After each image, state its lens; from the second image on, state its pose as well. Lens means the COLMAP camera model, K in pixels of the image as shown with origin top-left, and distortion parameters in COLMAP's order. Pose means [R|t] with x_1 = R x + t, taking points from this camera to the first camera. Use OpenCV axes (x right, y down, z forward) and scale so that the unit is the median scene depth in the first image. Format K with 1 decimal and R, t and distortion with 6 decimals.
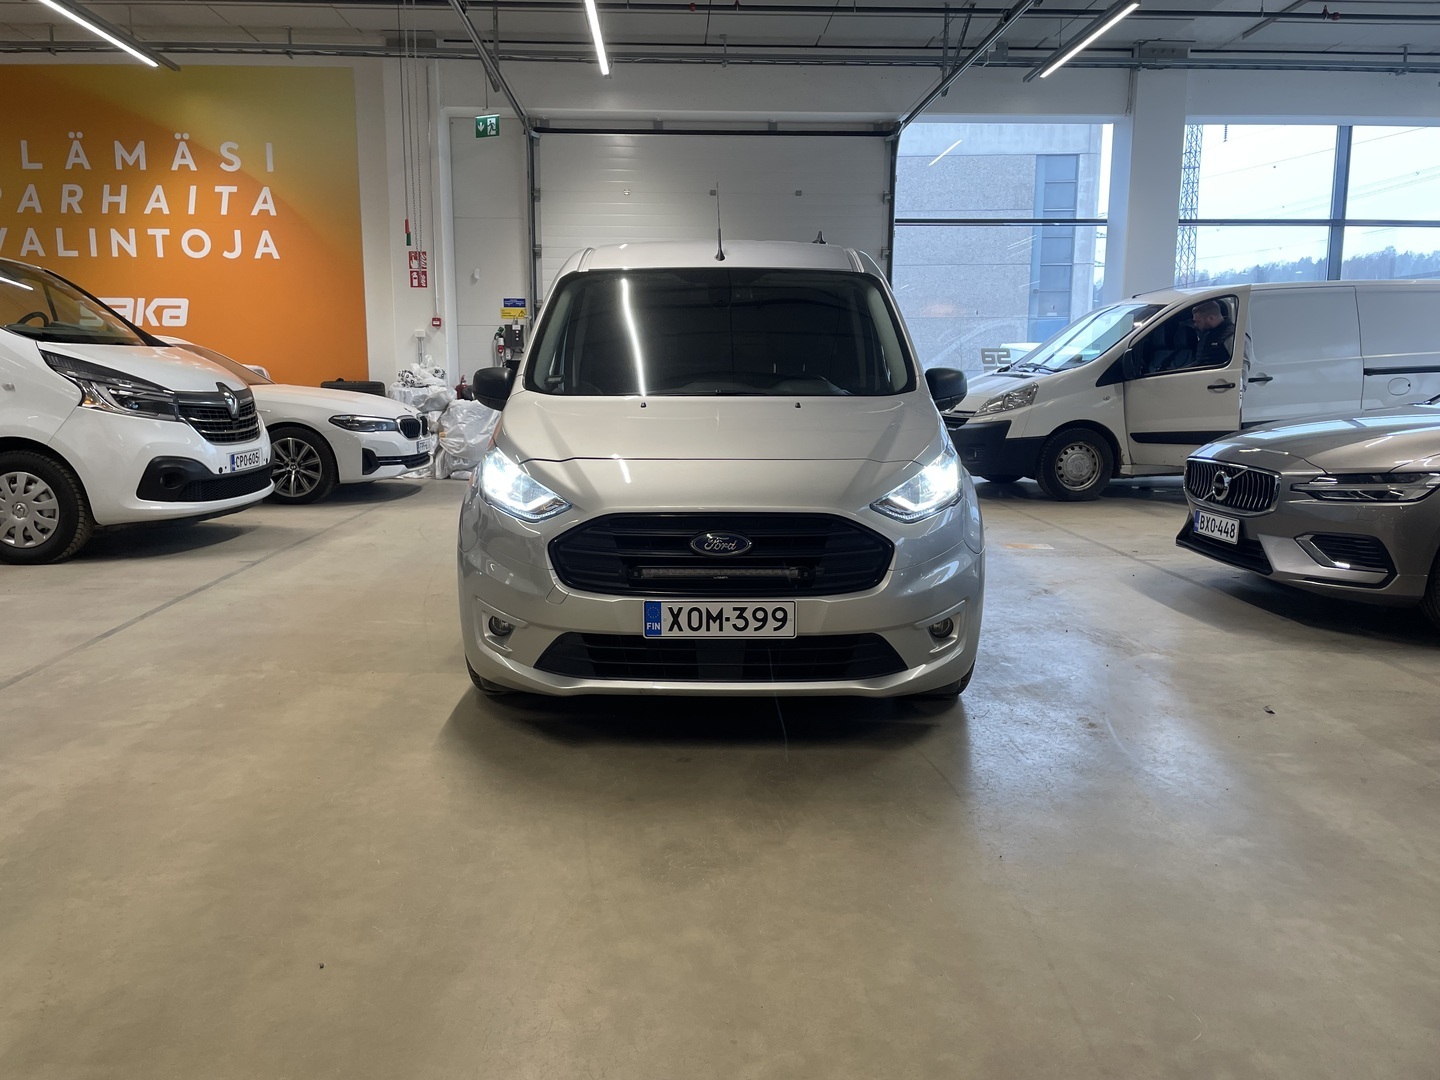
lens RADIAL K [[1081.1, 0, 709.7], [0, 1081.1, 533.7], [0, 0, 1]] dist [0.086641, -0.113533]
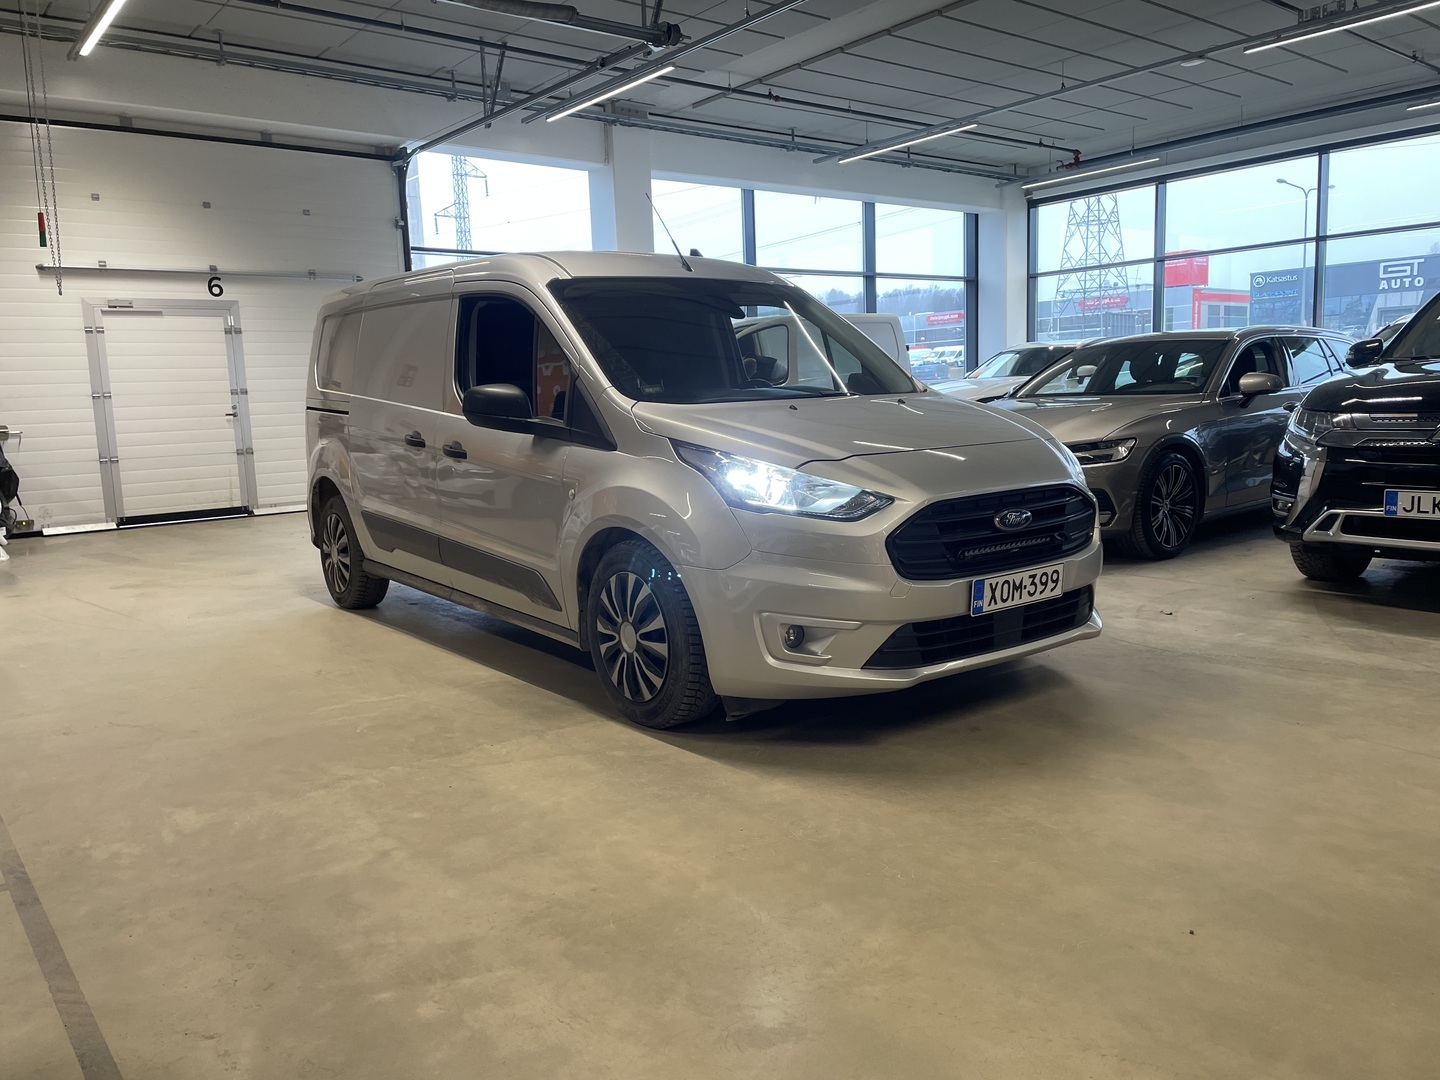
lens RADIAL K [[1081.1, 0, 709.7], [0, 1081.1, 533.7], [0, 0, 1]] dist [0.086641, -0.113533]
pose [[0.799625, -0.110542, 0.590238, -0.850794], [0.131079, 0.991339, 0.008084, -0.024560], [-0.586019, 0.070904, 0.807189, 0.279652]]
